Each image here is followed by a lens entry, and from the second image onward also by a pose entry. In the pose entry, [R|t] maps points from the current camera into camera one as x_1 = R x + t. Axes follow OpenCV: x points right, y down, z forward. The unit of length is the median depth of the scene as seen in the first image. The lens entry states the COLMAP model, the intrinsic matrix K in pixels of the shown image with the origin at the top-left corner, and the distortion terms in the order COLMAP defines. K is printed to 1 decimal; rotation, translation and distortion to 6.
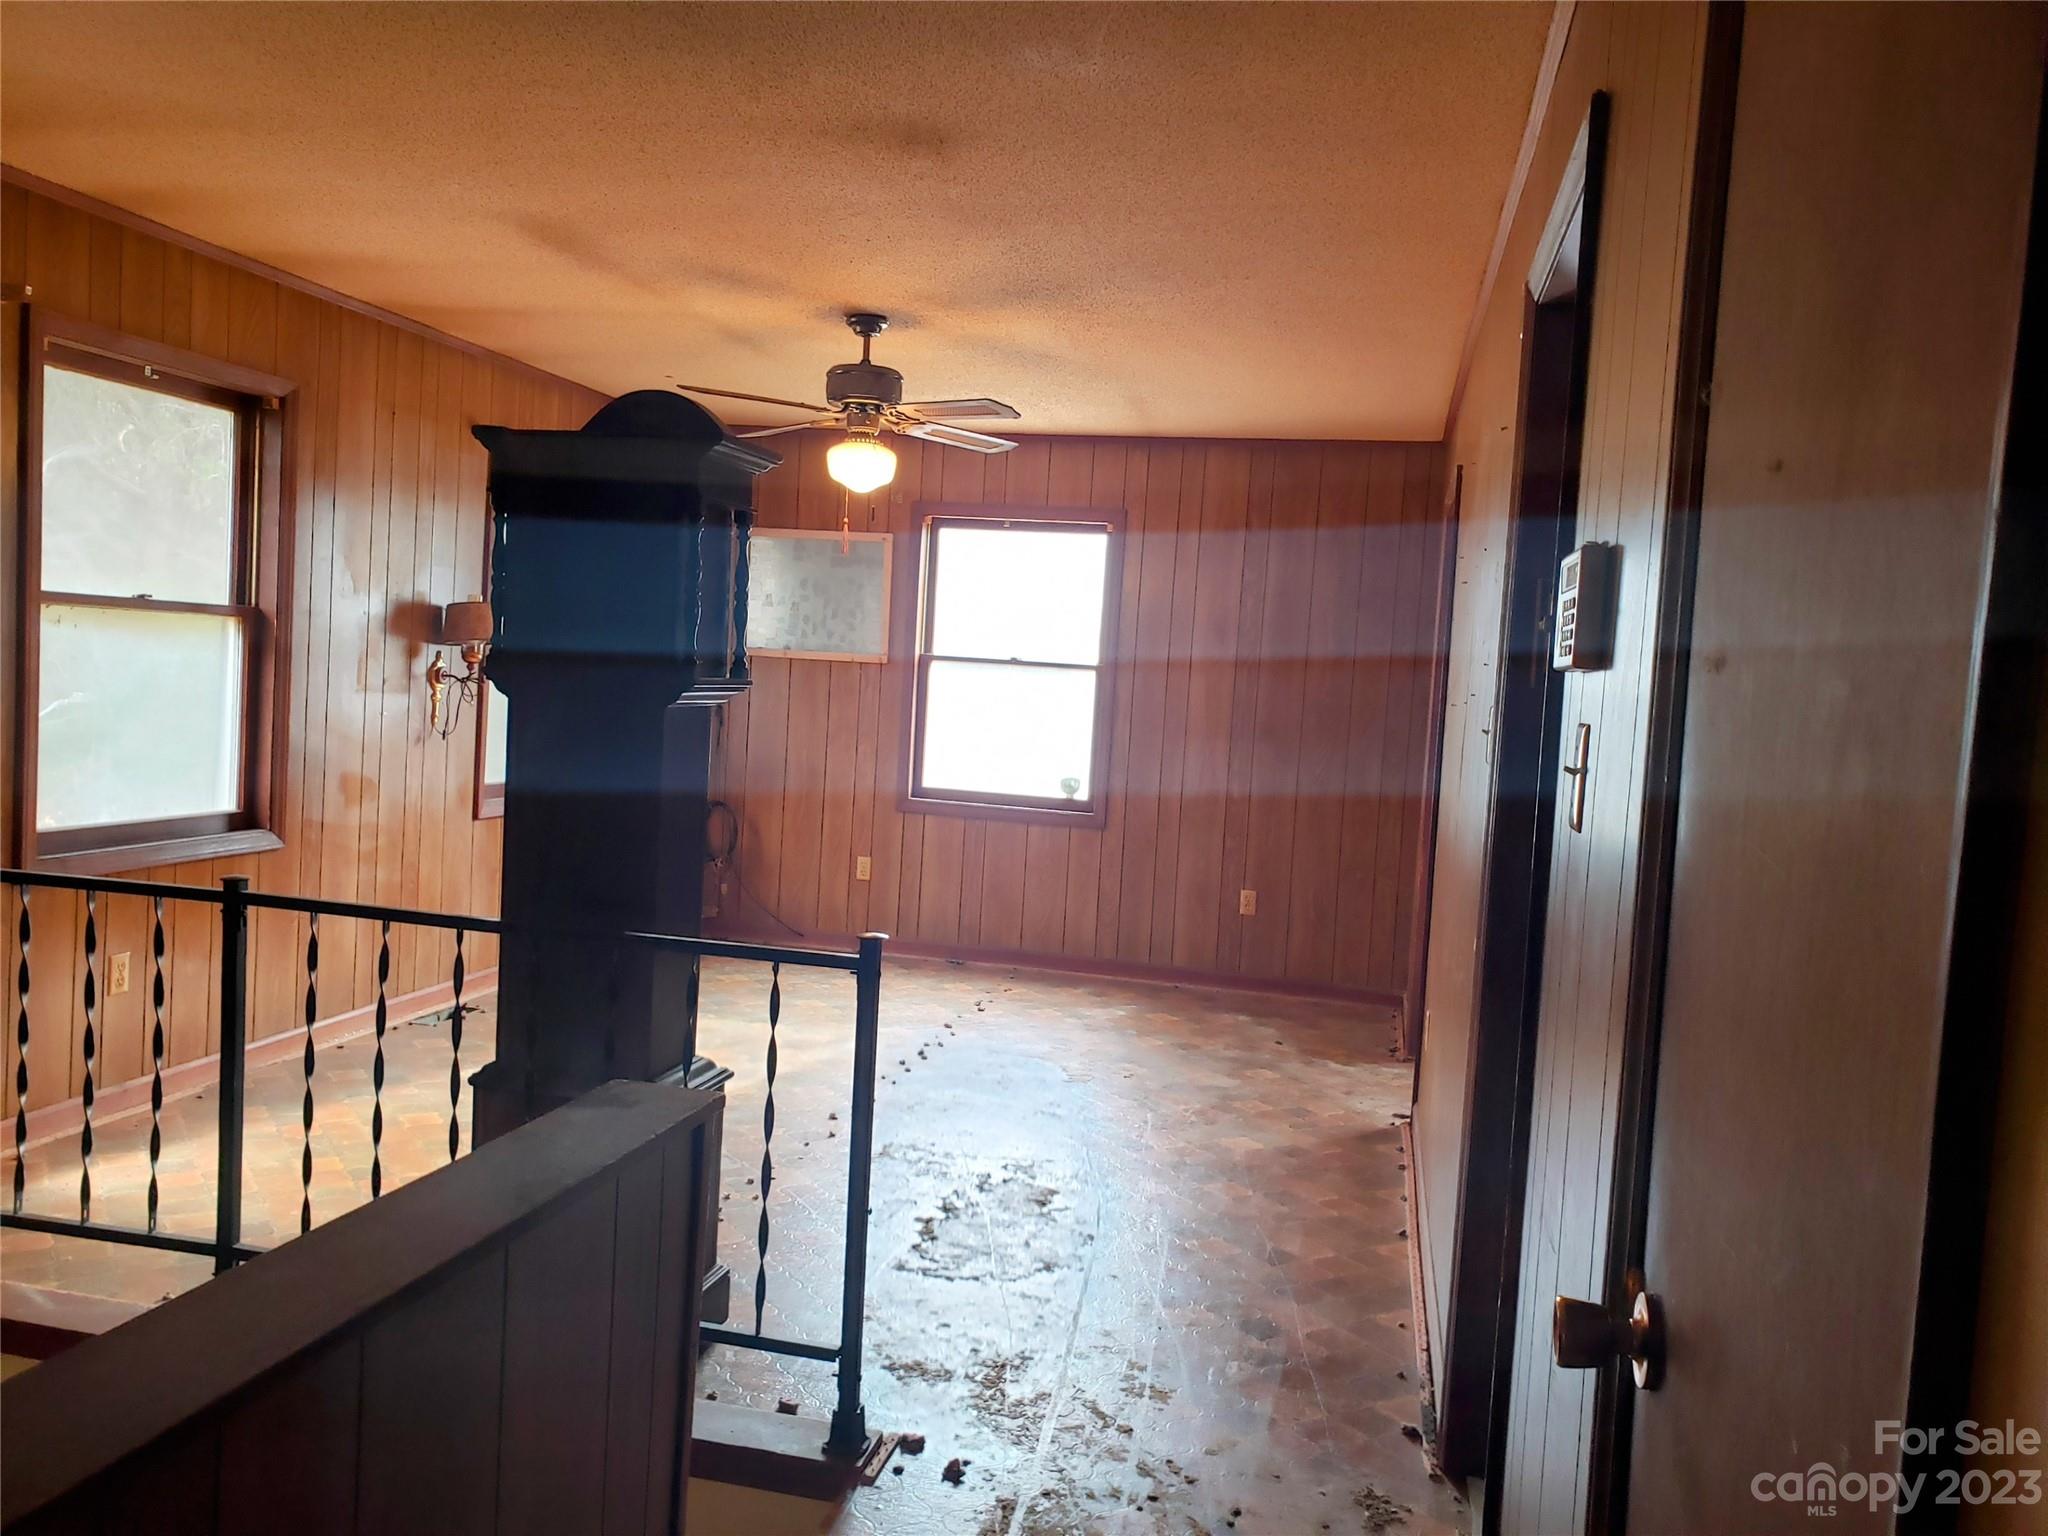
lens RADIAL K [[1556.3, 0, 1020.8], [0, 1556.3, 760.2], [0, 0, 1]] dist [0.004332, 0.000121]
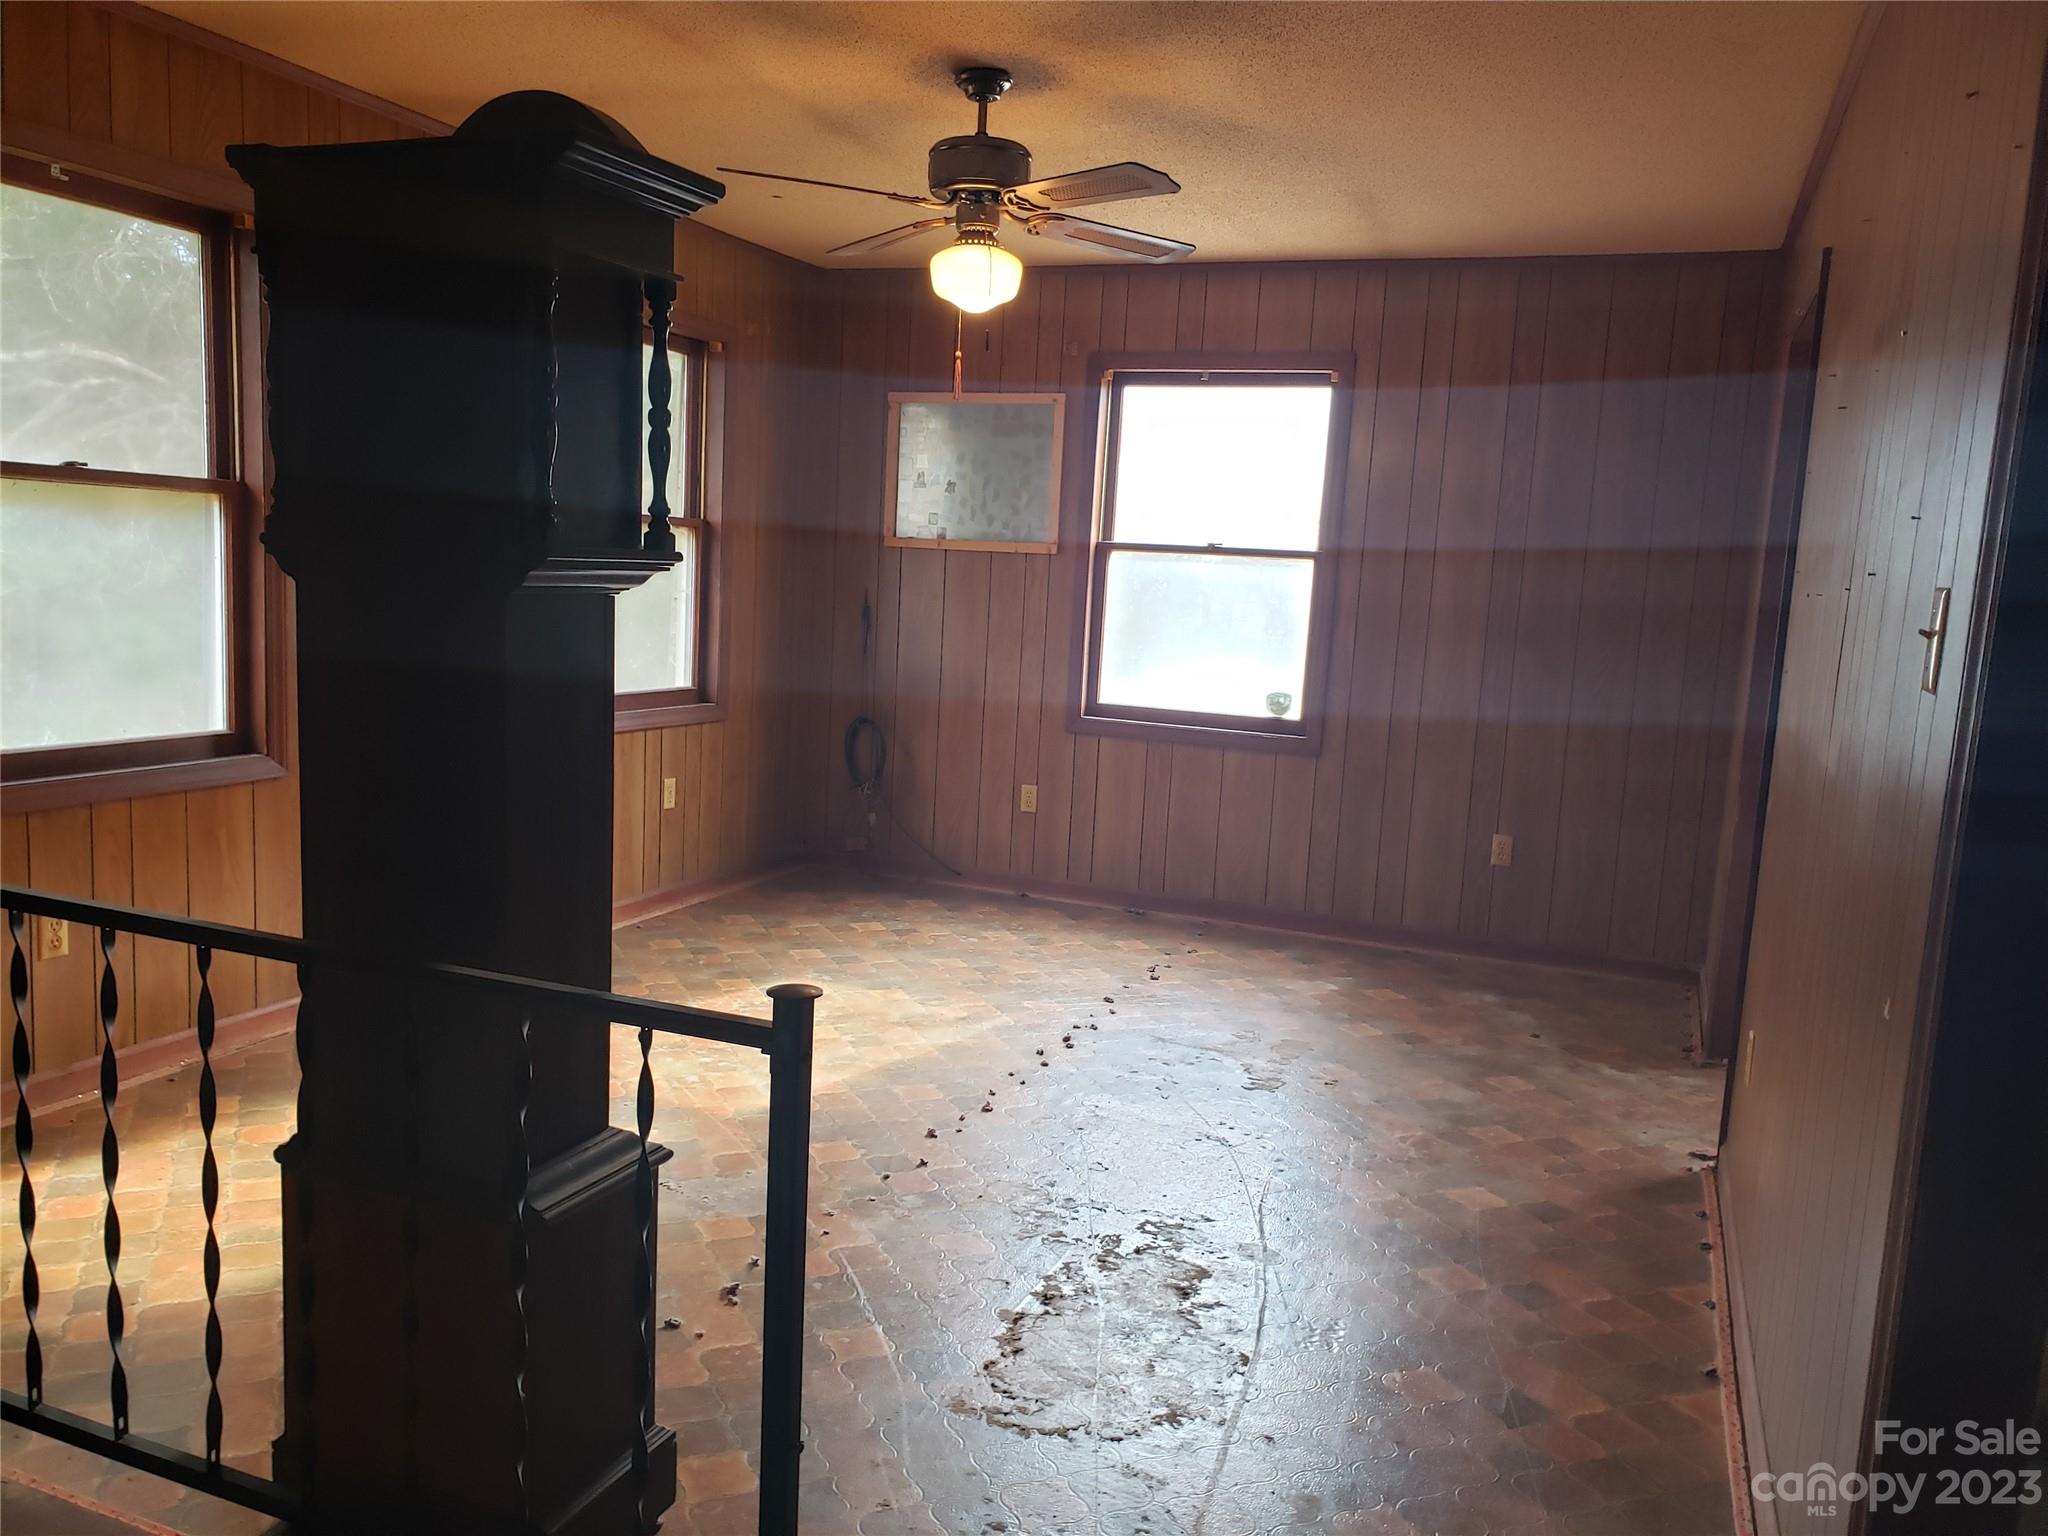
lens RADIAL K [[1556.3, 0, 1030.4], [0, 1556.3, 782.5], [0, 0, 1]] dist [0.004332, 0.000121]
pose [[0.987856, 0.015511, -0.154593, 0.042870], [-0.003768, 0.997103, 0.075968, -0.004570], [0.155323, -0.074463, 0.985053, 0.247563]]
